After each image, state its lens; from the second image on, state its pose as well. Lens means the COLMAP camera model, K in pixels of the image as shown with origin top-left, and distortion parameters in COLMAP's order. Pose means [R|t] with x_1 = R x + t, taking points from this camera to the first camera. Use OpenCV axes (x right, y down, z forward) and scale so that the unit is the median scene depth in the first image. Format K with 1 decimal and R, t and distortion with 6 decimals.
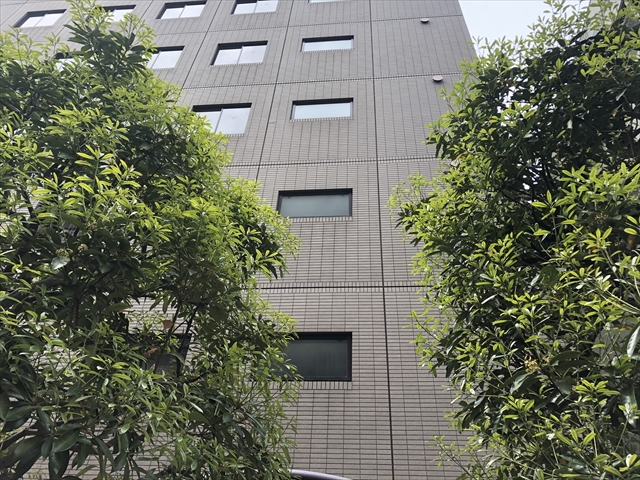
lens RADIAL K [[534.7, 0, 312.8], [0, 534.7, 237.5], [0, 0, 1]] dist [0.033512, -0.019486]
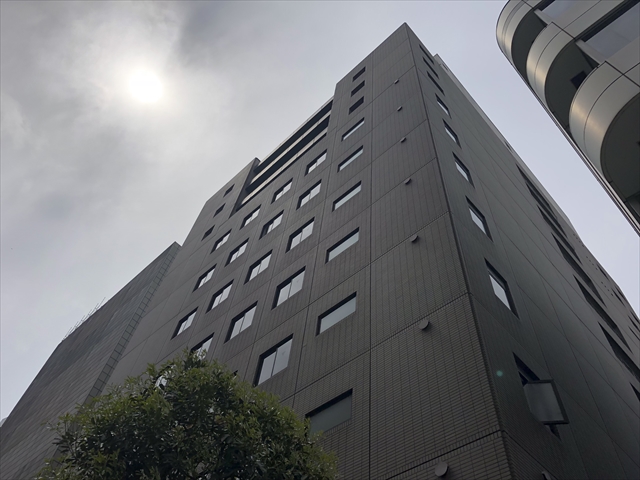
lens RADIAL K [[534.7, 0, 305.9], [0, 534.7, 232.9], [0, 0, 1]] dist [0.033512, -0.019486]
pose [[0.776002, -0.511495, -0.369044, 0.474596], [0.394062, 0.850026, -0.349529, -0.010571], [0.492479, 0.125809, 0.861183, -0.052823]]
